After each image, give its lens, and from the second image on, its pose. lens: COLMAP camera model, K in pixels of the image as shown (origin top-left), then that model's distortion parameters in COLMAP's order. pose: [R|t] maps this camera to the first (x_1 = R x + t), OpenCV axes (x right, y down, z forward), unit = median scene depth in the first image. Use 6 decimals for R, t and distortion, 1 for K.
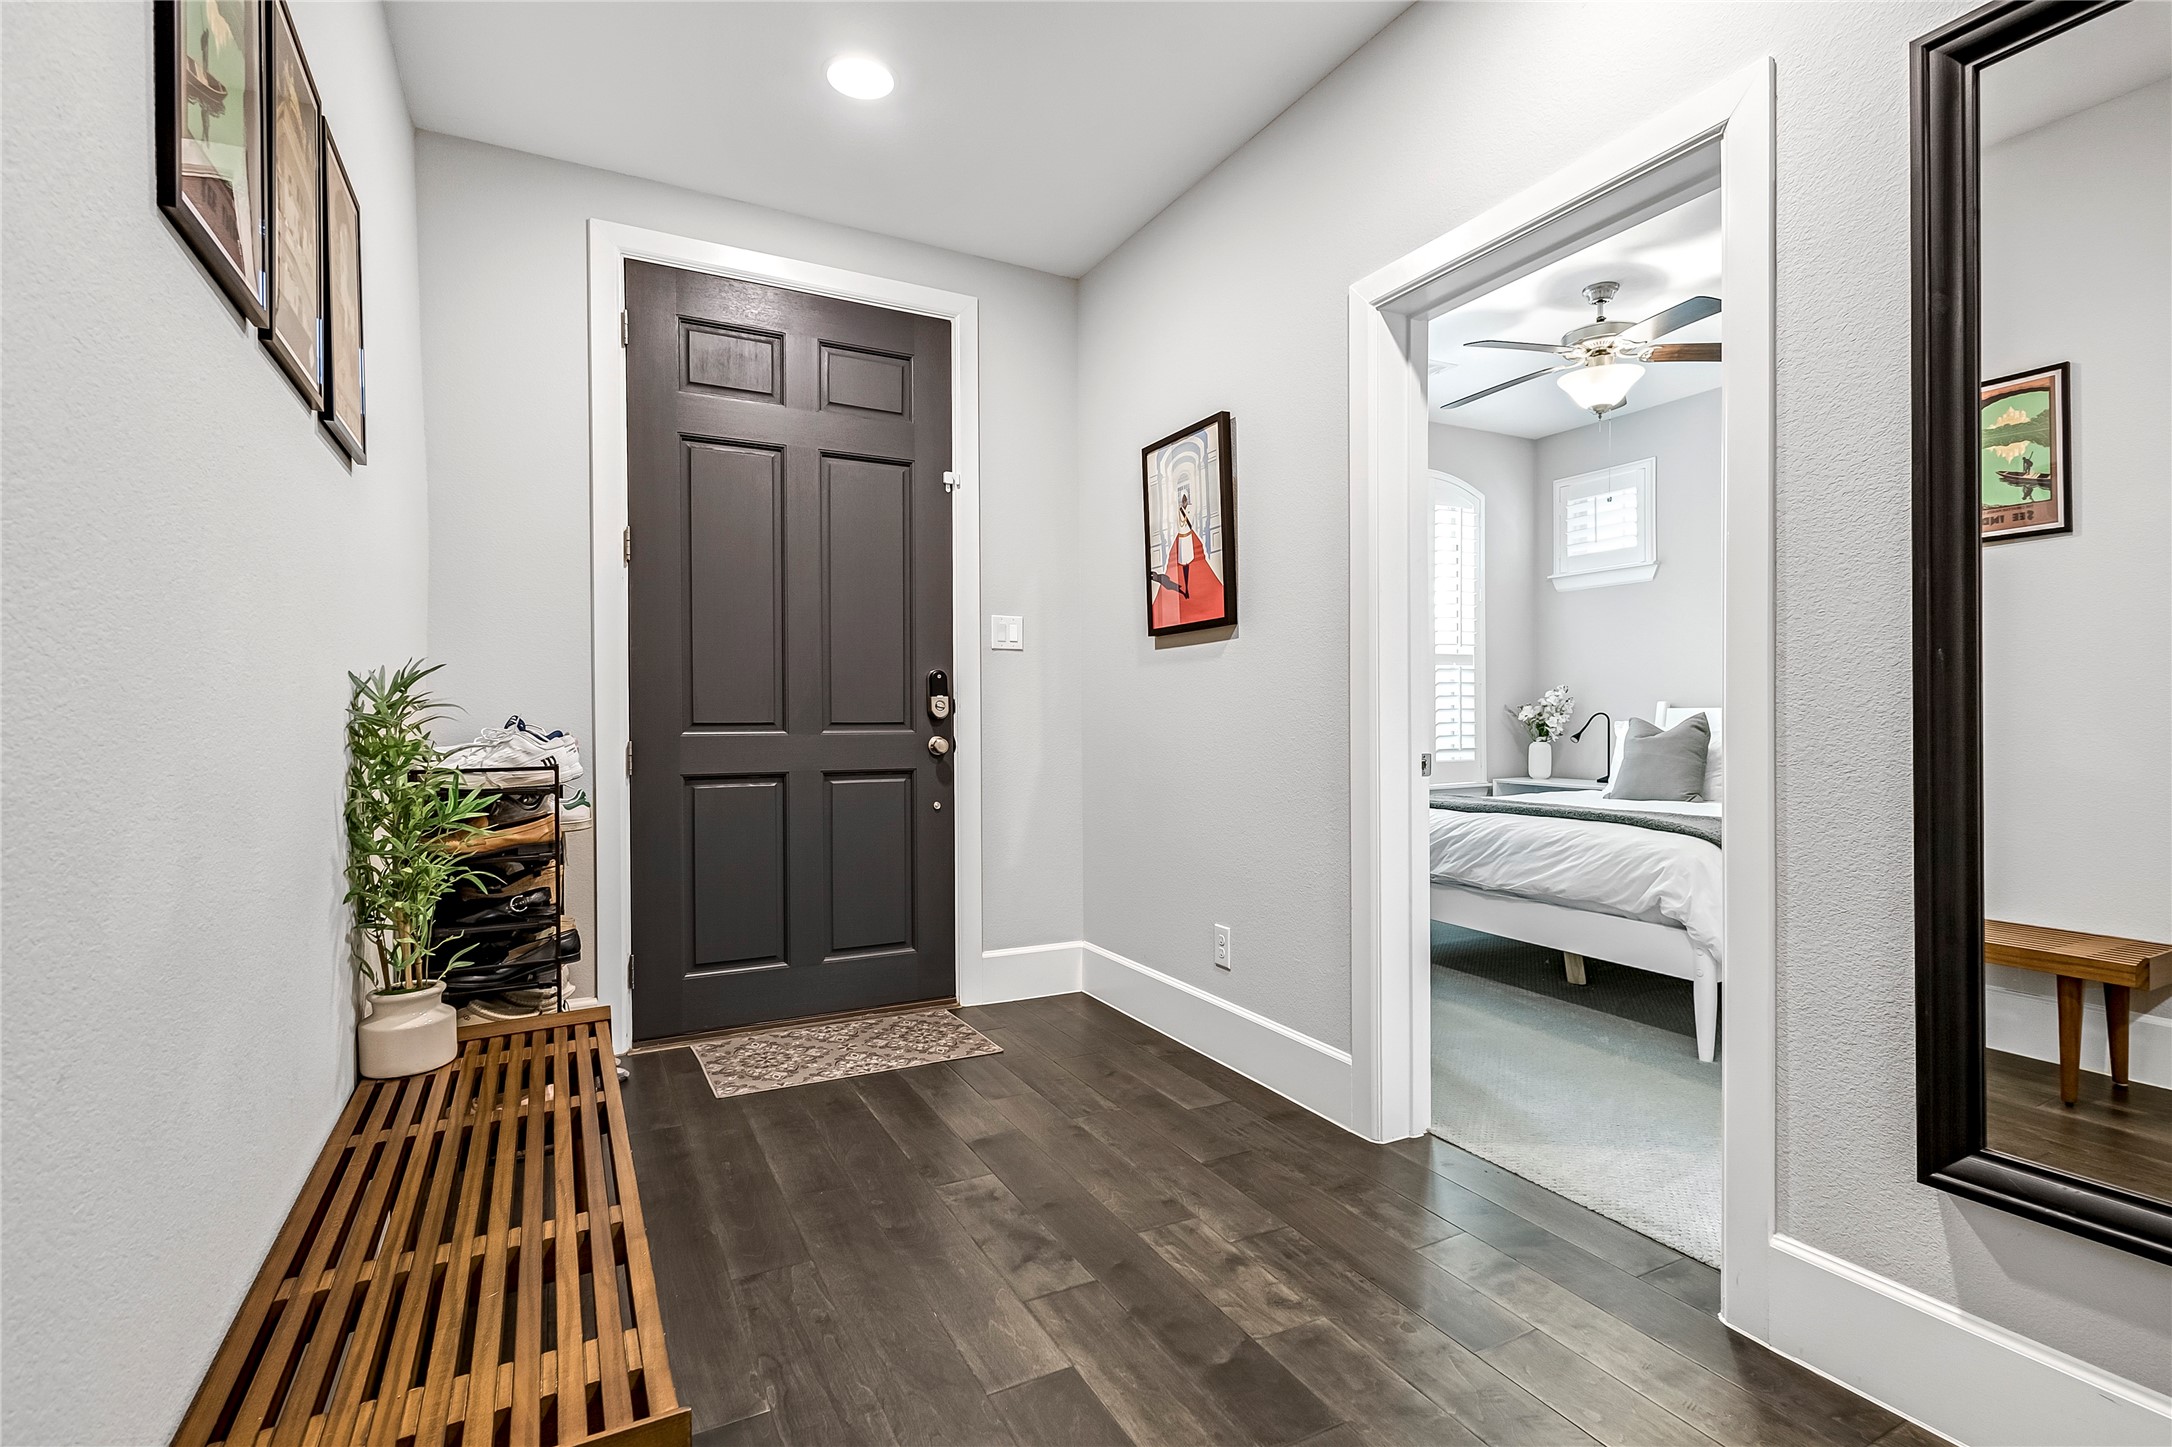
lens RADIAL K [[999.4, 0, 1090.0], [0, 999.4, 726.5], [0, 0, 1]] dist [0.003290, 0.000154]
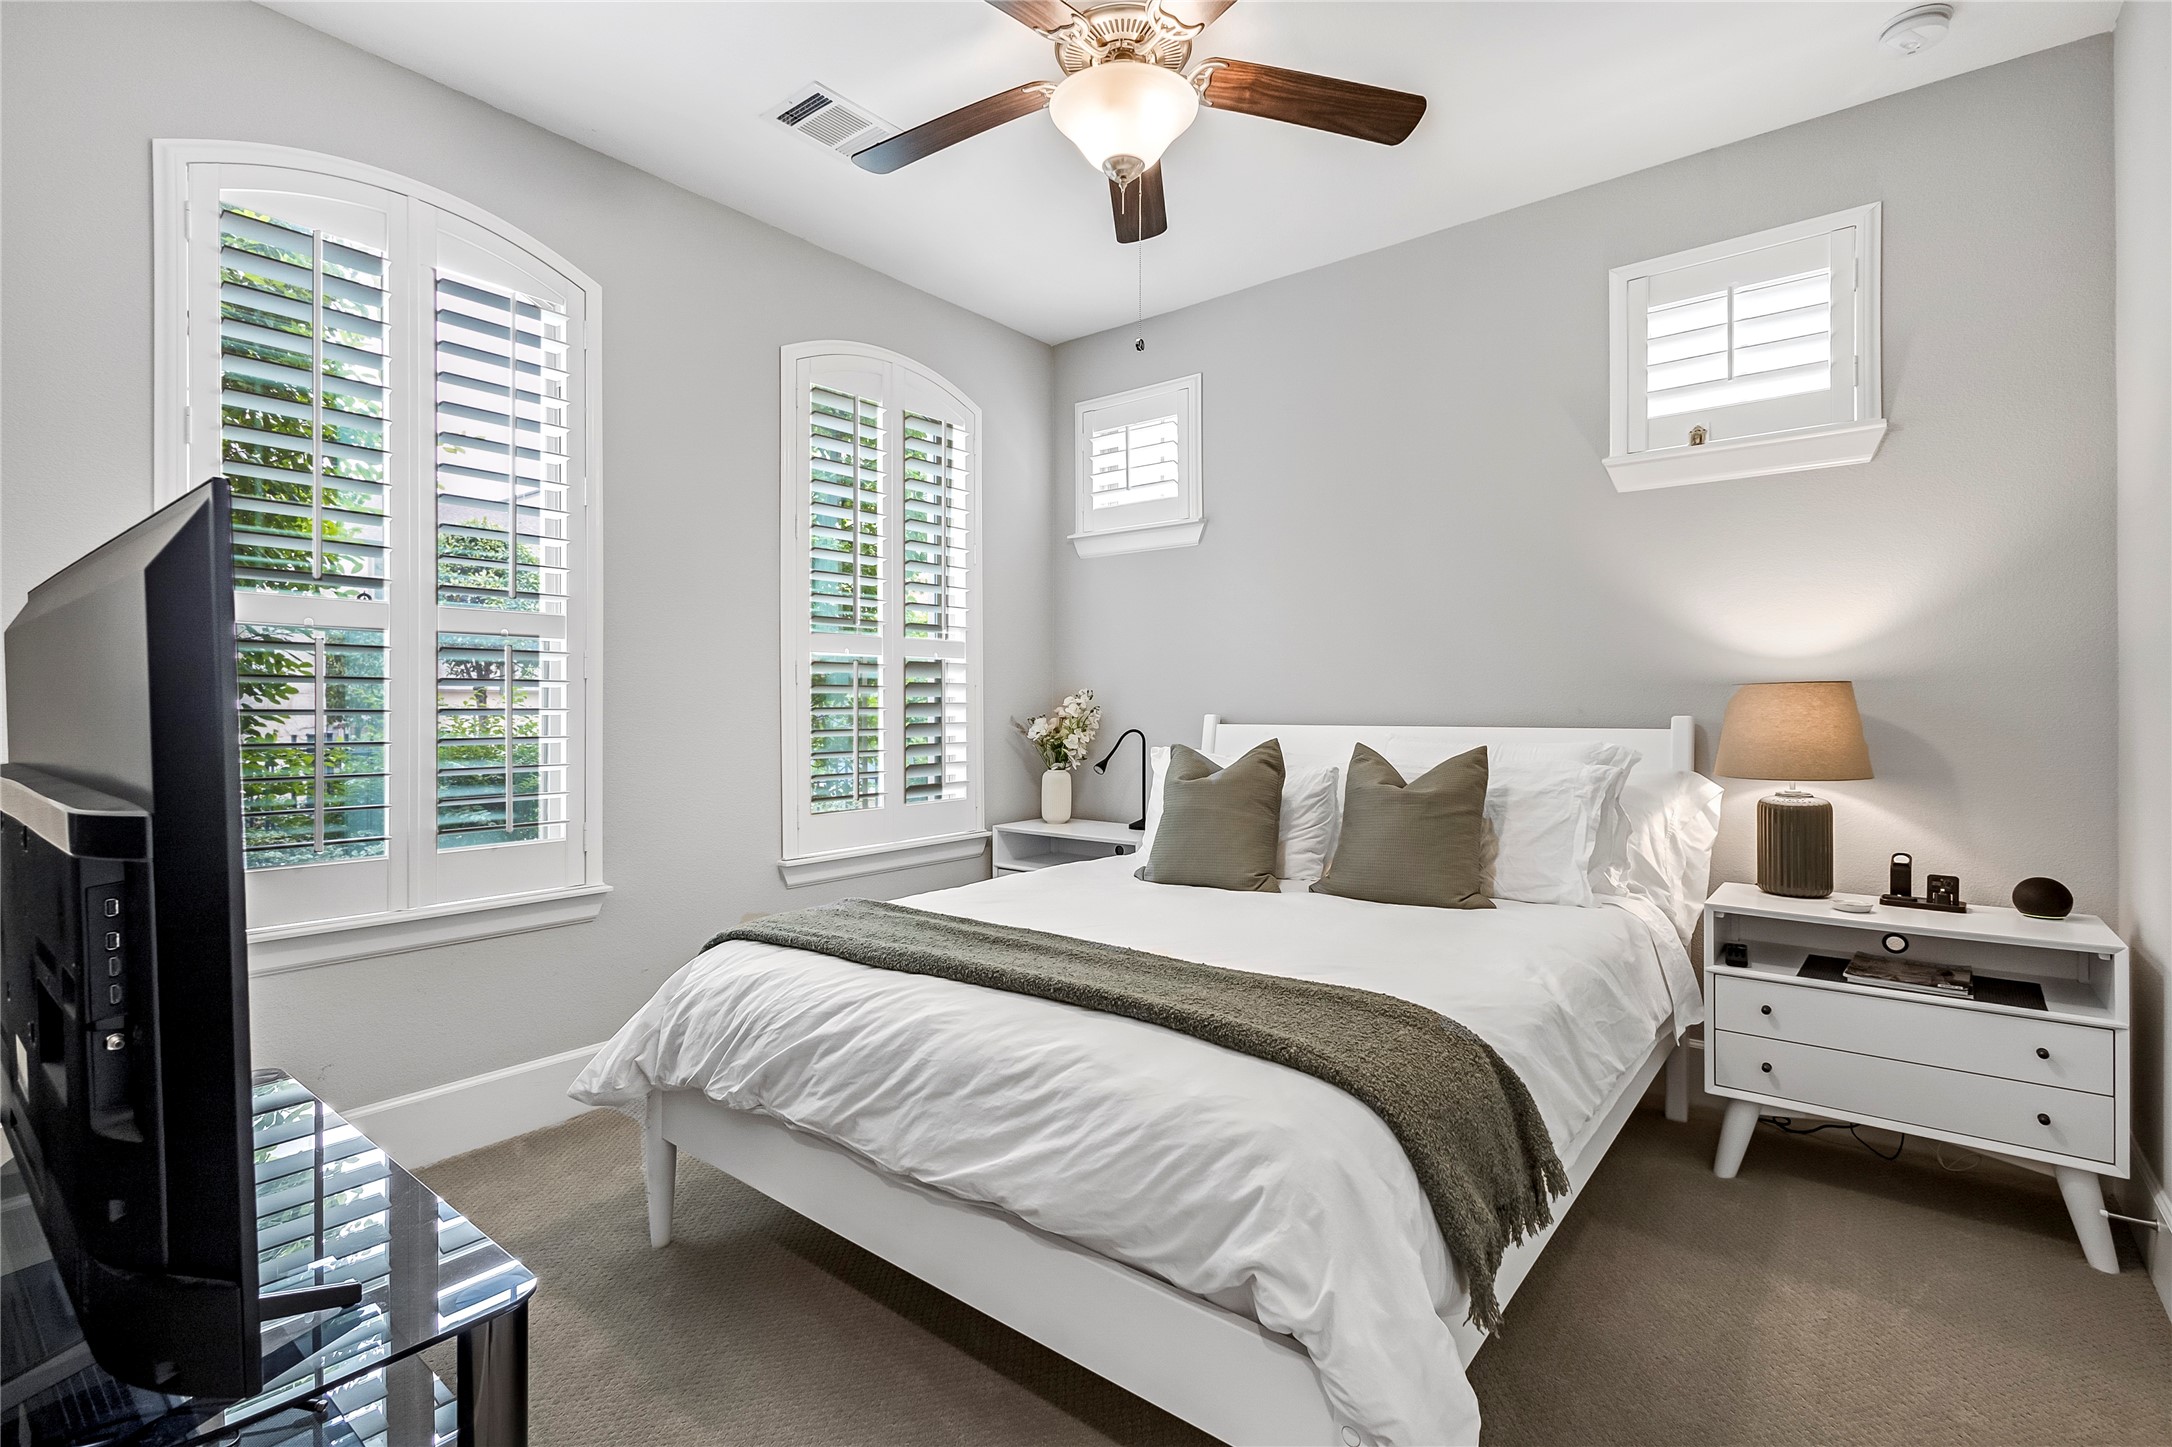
lens RADIAL K [[999.4, 0, 1088.0], [0, 999.4, 728.4], [0, 0, 1]] dist [0.003290, 0.000154]
pose [[0.913835, -0.004467, 0.406061, 0.198975], [0.001130, 0.999964, 0.008458, -0.020717], [-0.406084, -0.007270, 0.913807, 0.376471]]
